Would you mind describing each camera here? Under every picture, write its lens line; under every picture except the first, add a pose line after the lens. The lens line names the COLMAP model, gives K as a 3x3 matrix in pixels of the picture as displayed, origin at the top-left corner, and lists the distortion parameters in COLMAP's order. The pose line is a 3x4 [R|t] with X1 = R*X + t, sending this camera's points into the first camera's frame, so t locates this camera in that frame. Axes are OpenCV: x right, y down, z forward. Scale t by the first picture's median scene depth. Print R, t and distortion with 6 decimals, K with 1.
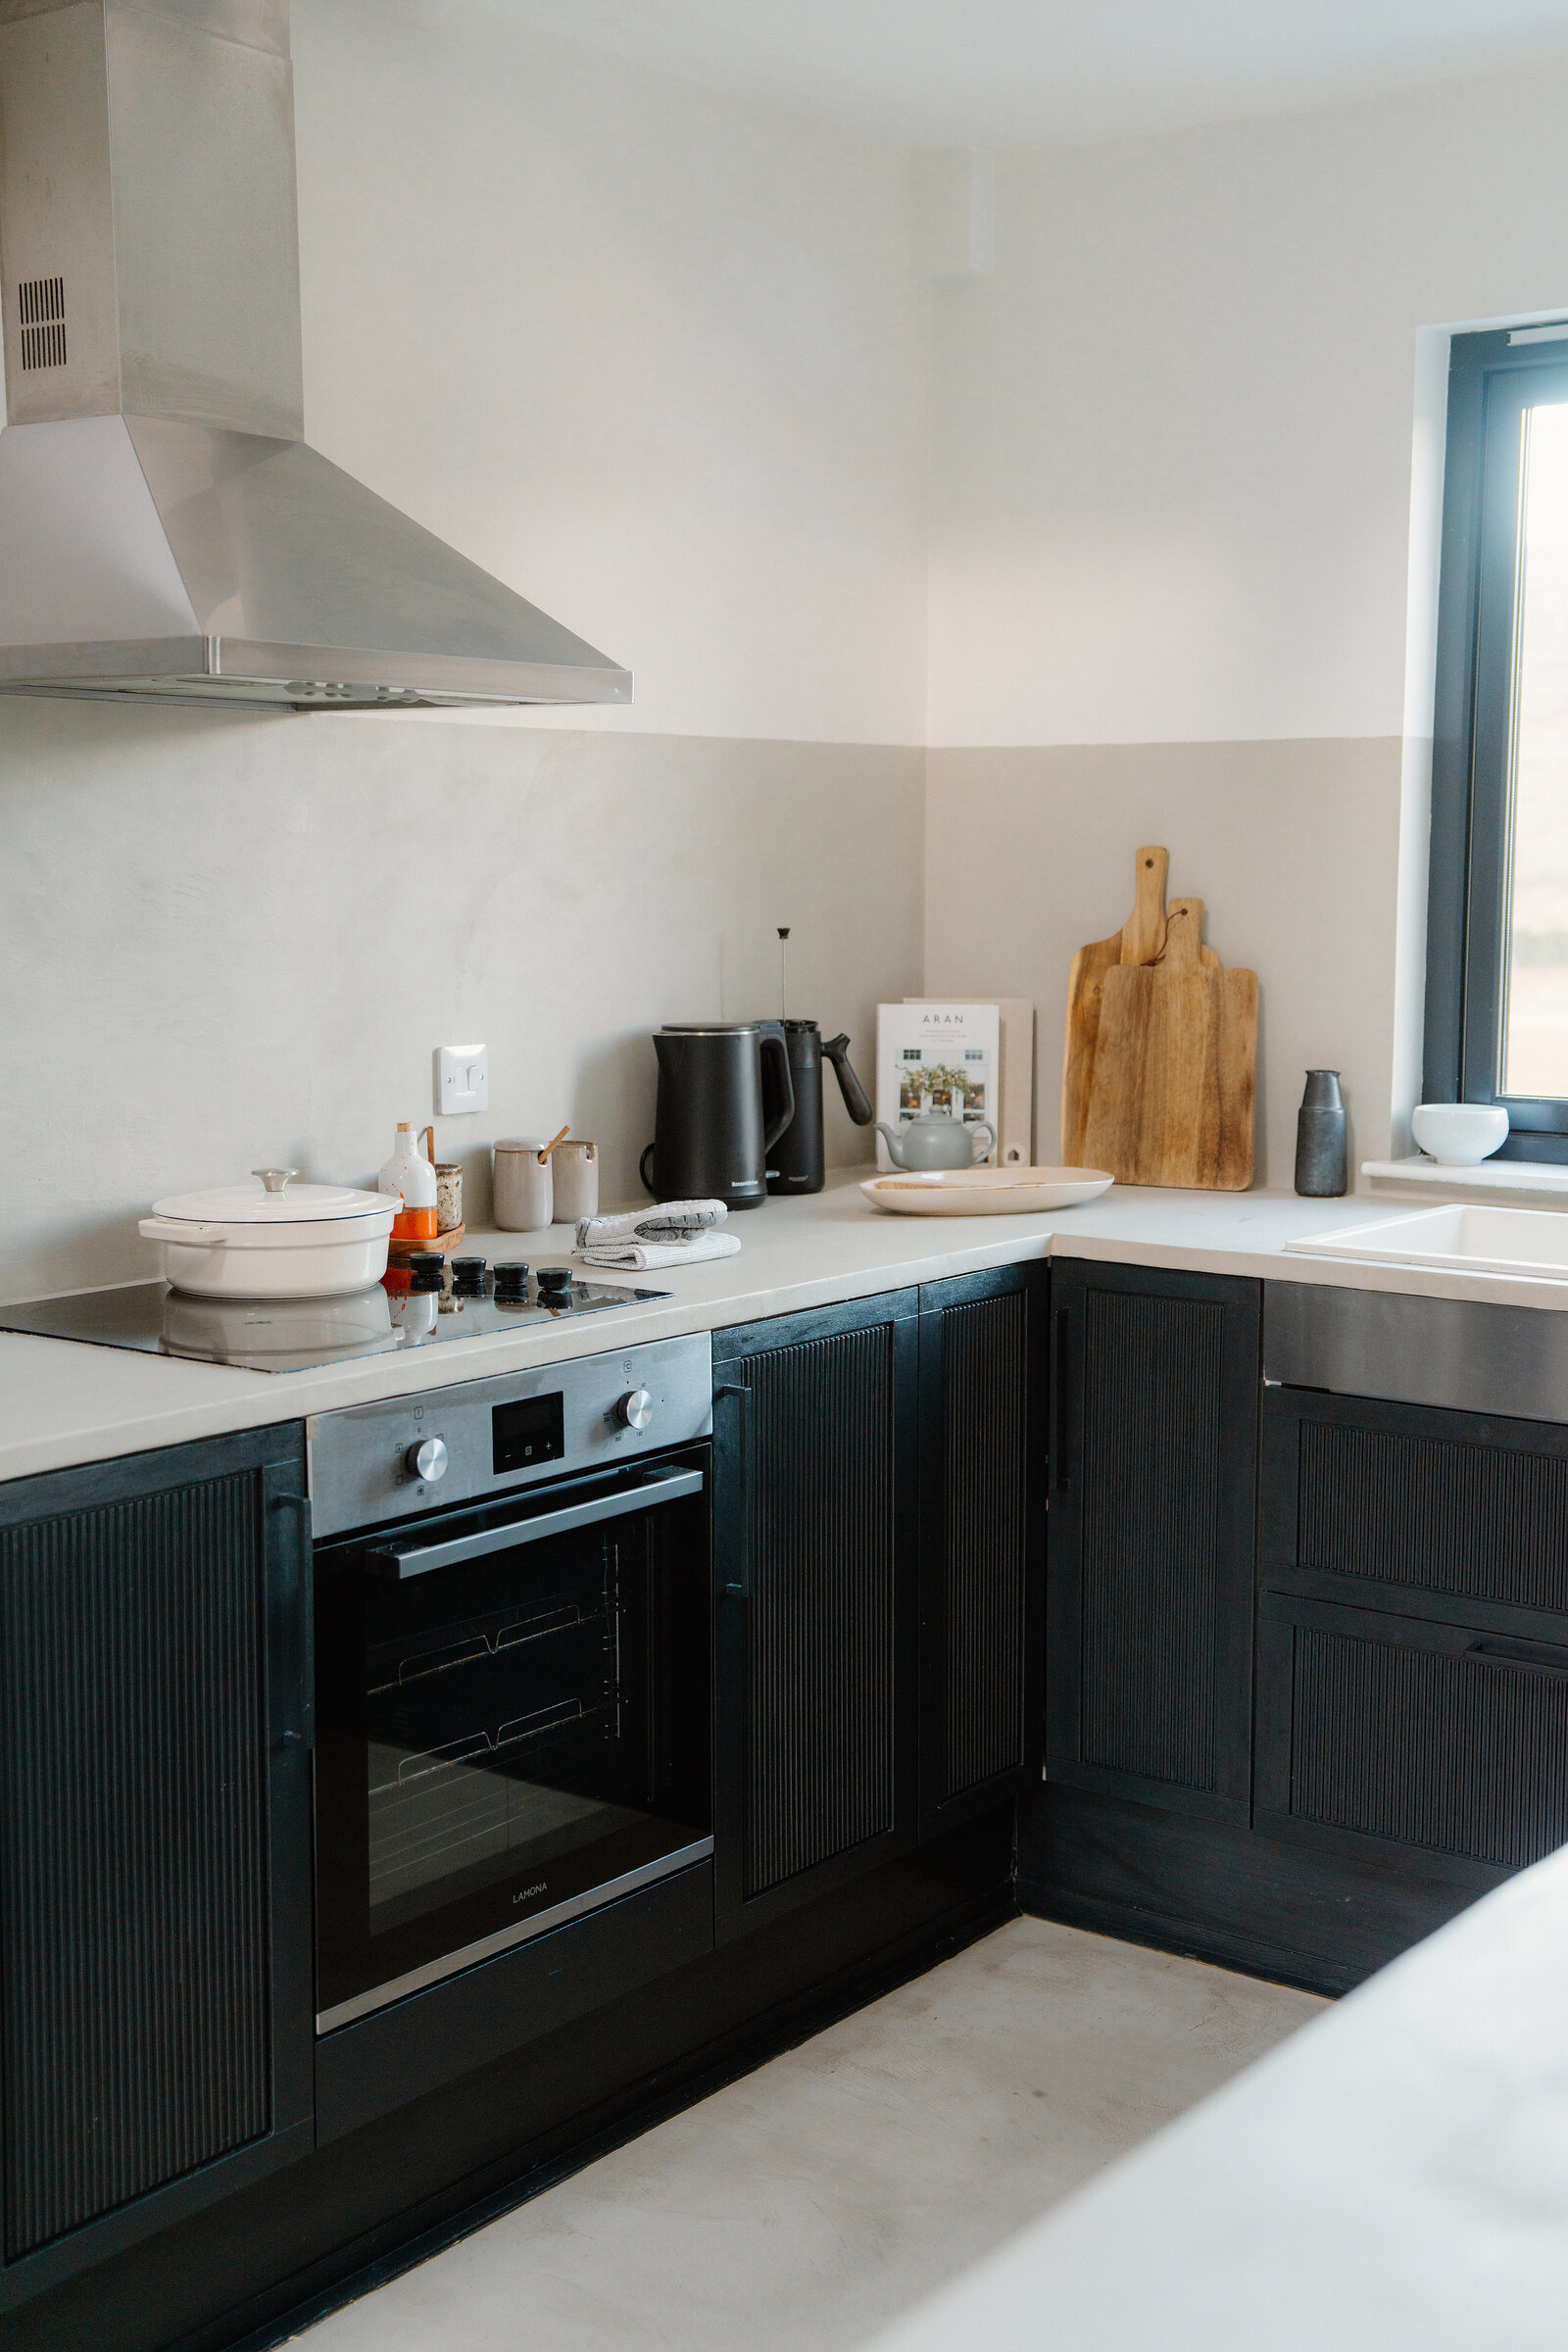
lens RADIAL K [[2834.9, 0, 783.5], [0, 2834.9, 1176.5], [0, 0, 1]] dist [0.009032, 0.011224]
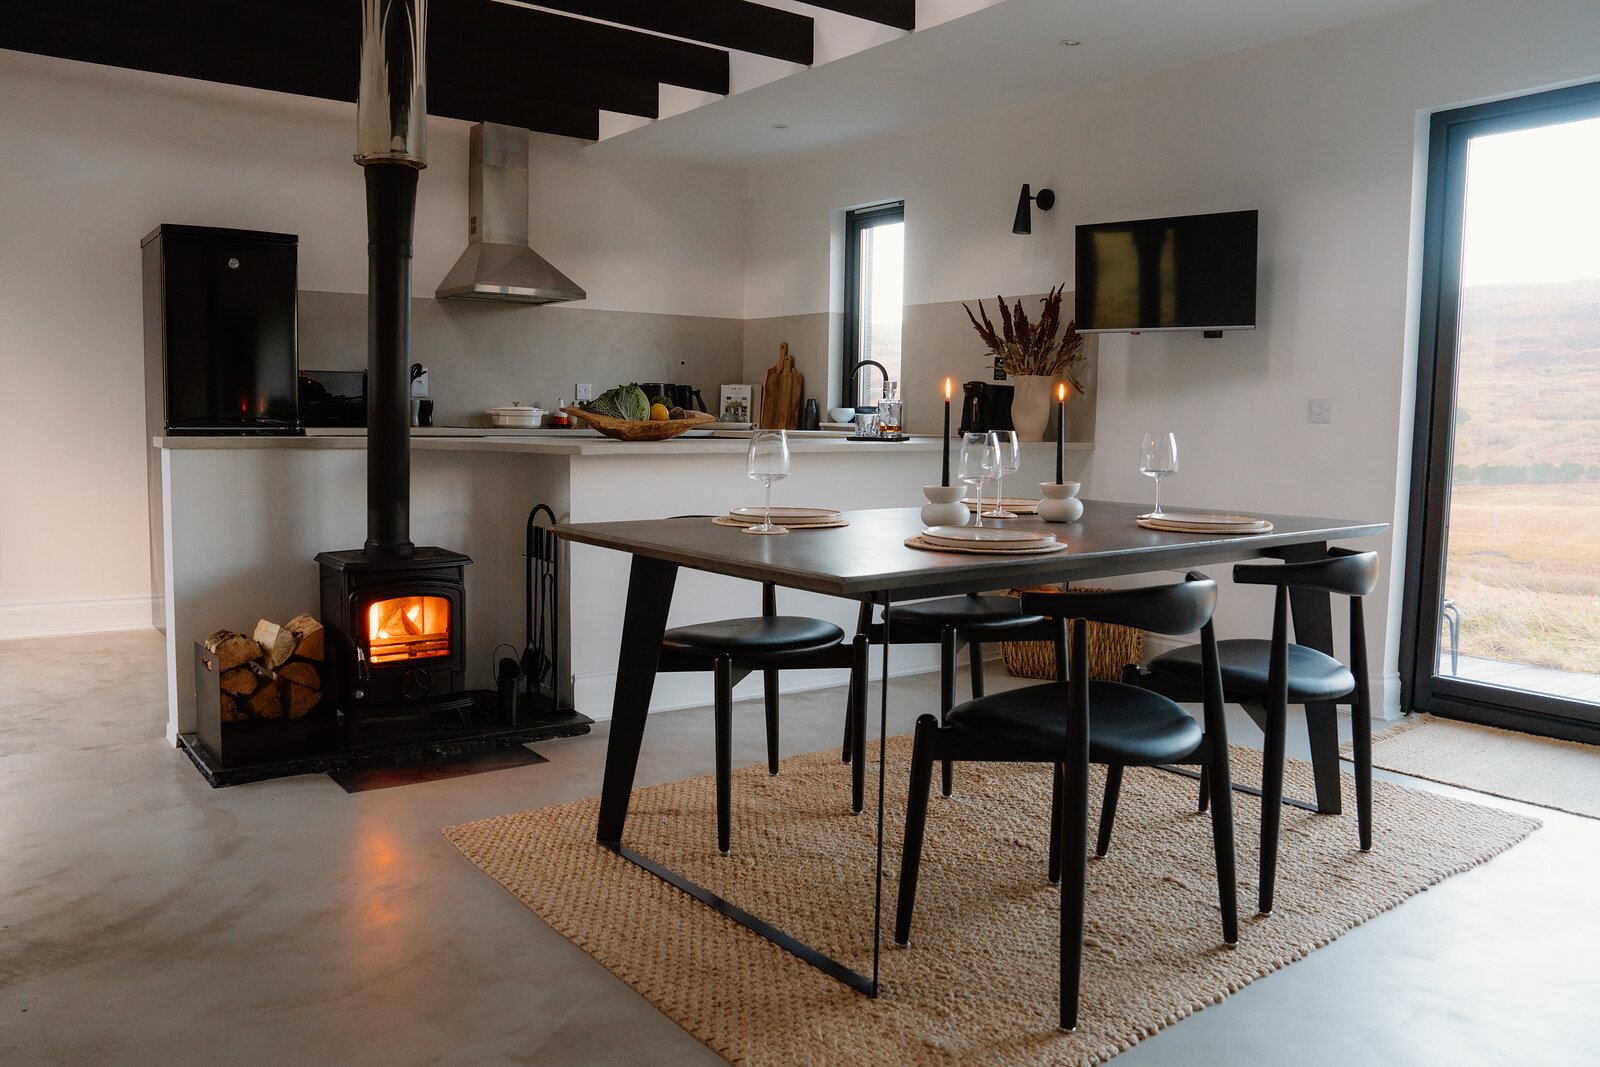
lens RADIAL K [[1234.7, 0, 761.6], [0, 1234.7, 527.8], [0, 0, 1]] dist [-0.106269, 0.090986]
pose [[0.953522, 0.040256, -0.298623, 0.616531], [-0.049227, 0.998532, -0.022578, 0.174545], [0.297276, 0.036229, 0.954104, -0.596247]]
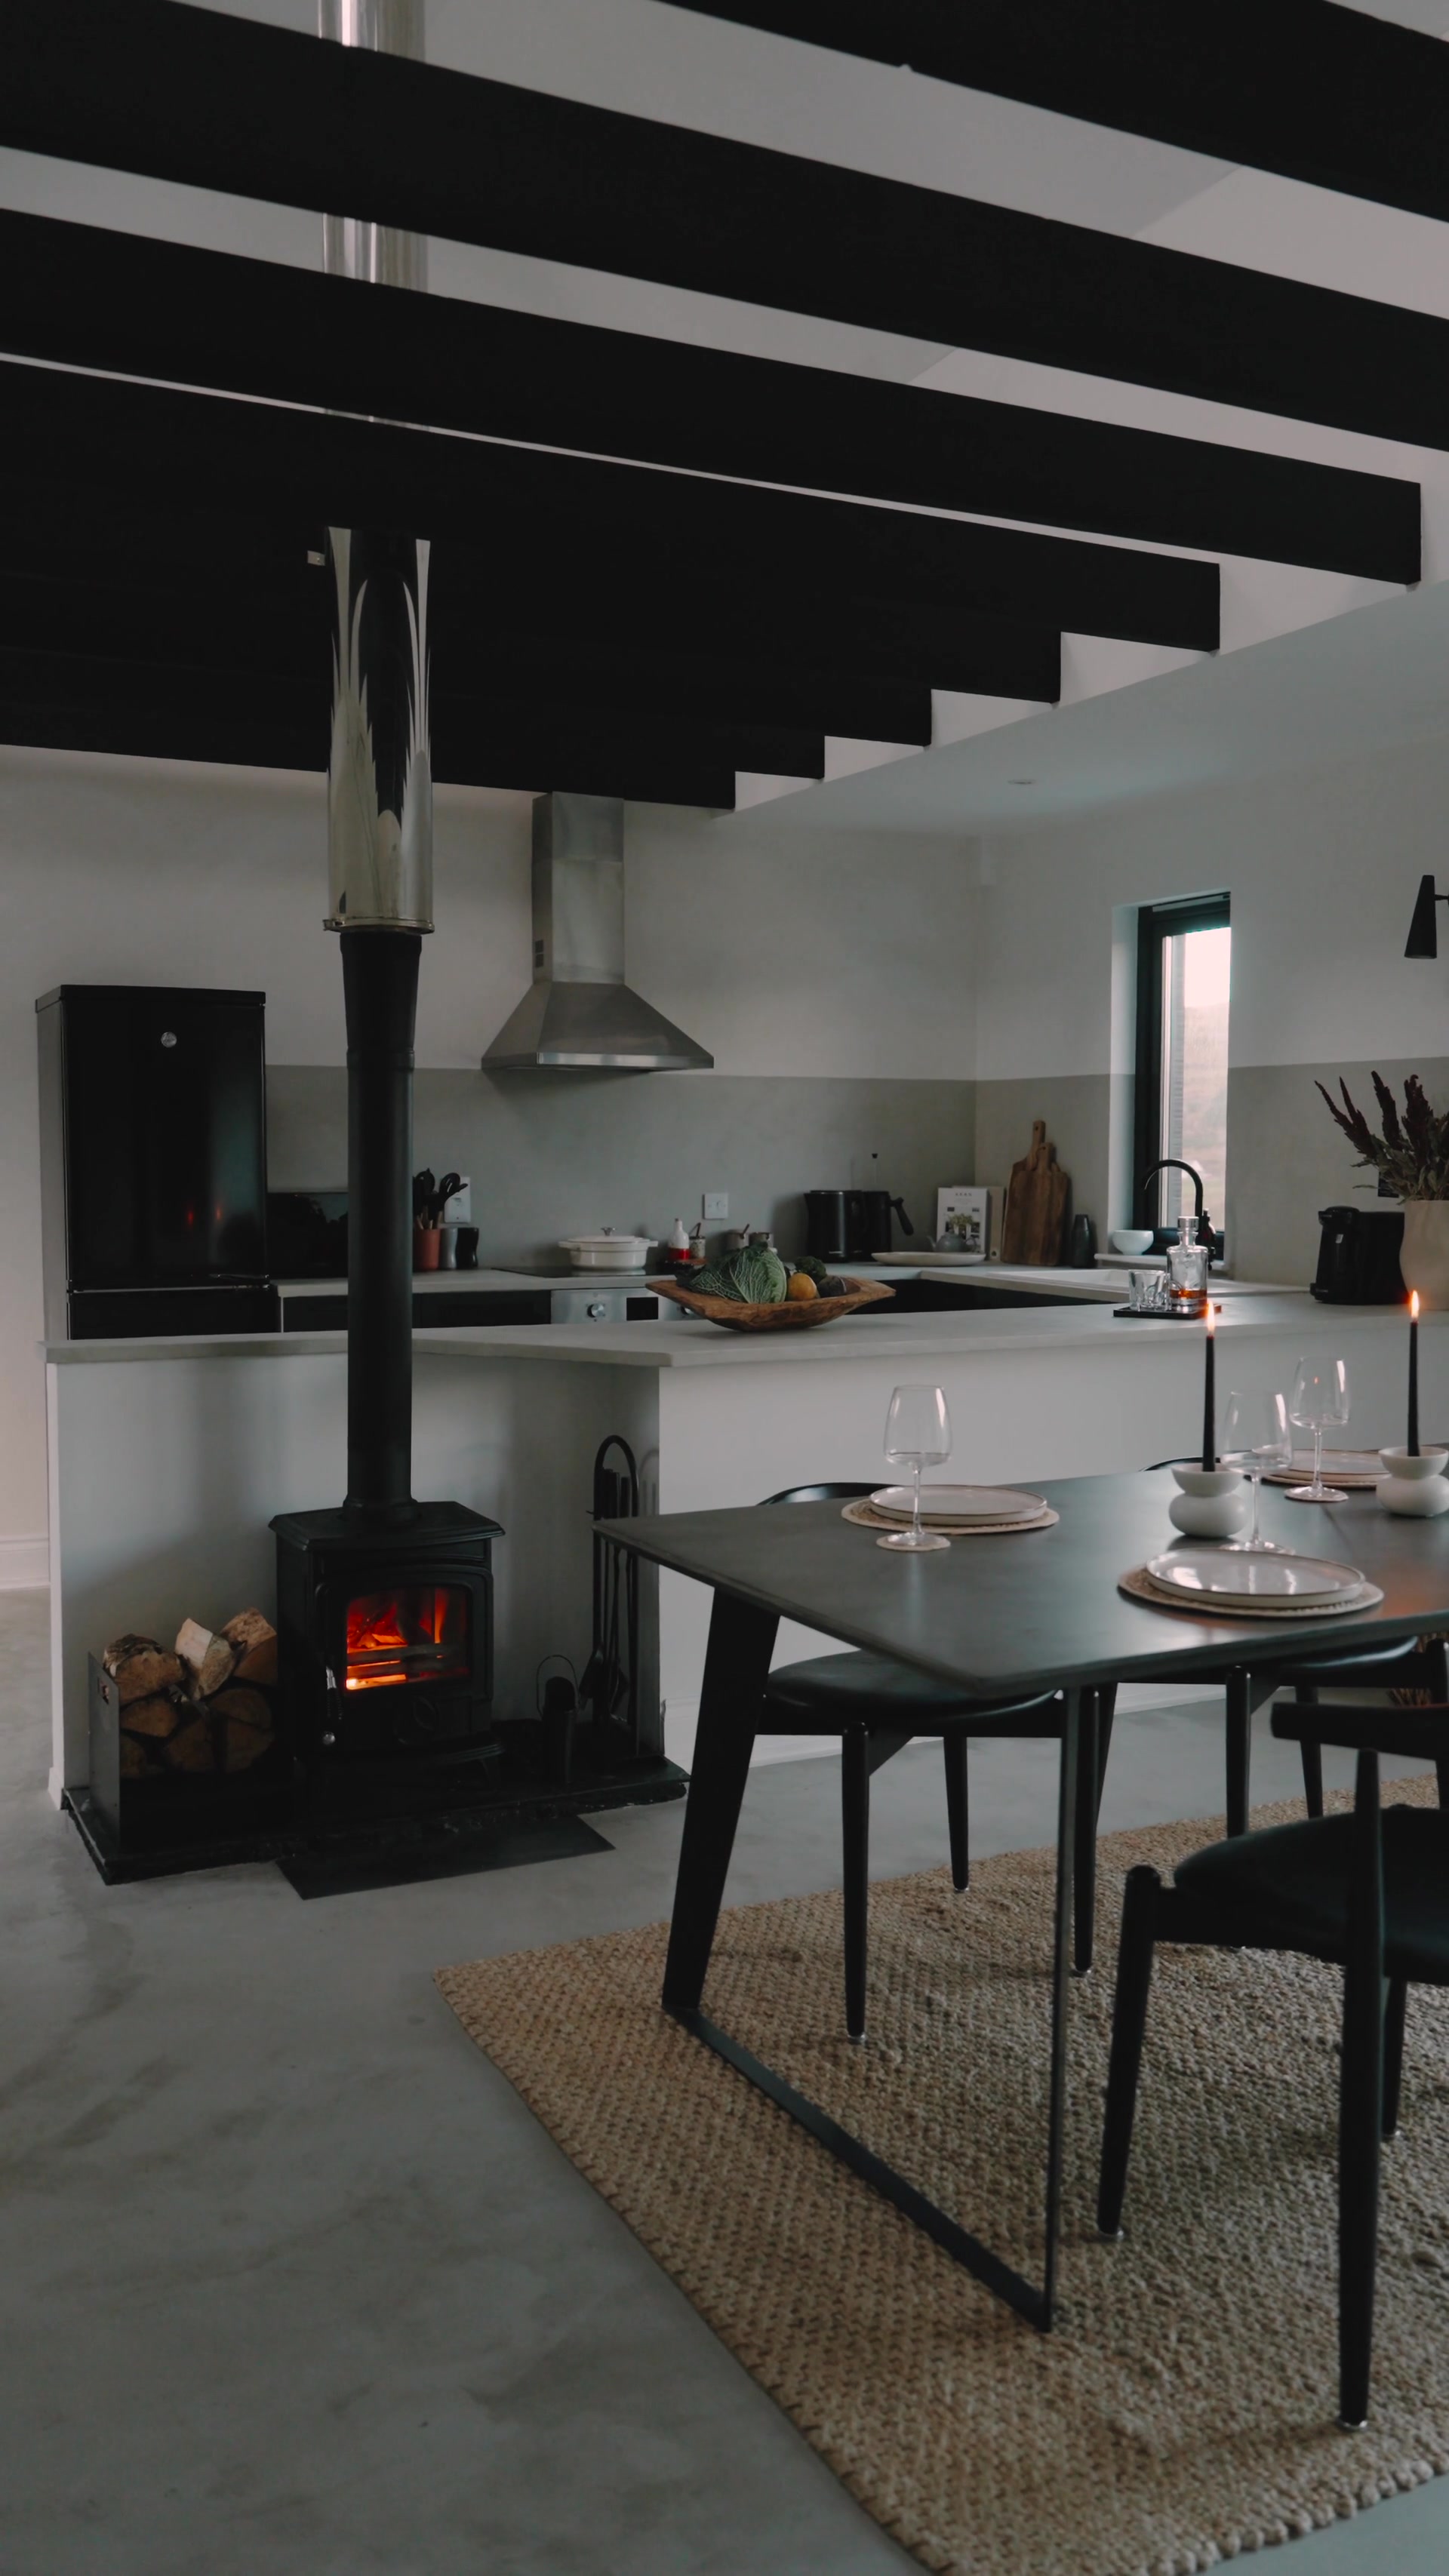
lens RADIAL K [[2046.4, 0, 723.0], [0, 2046.4, 1275.9], [0, 0, 1]] dist [0.008322, -0.005462]
pose [[0.889675, 0.029115, -0.455665, 0.684392], [-0.055219, 0.997501, -0.044078, 0.102708], [0.453243, 0.064377, 0.889059, -0.631560]]
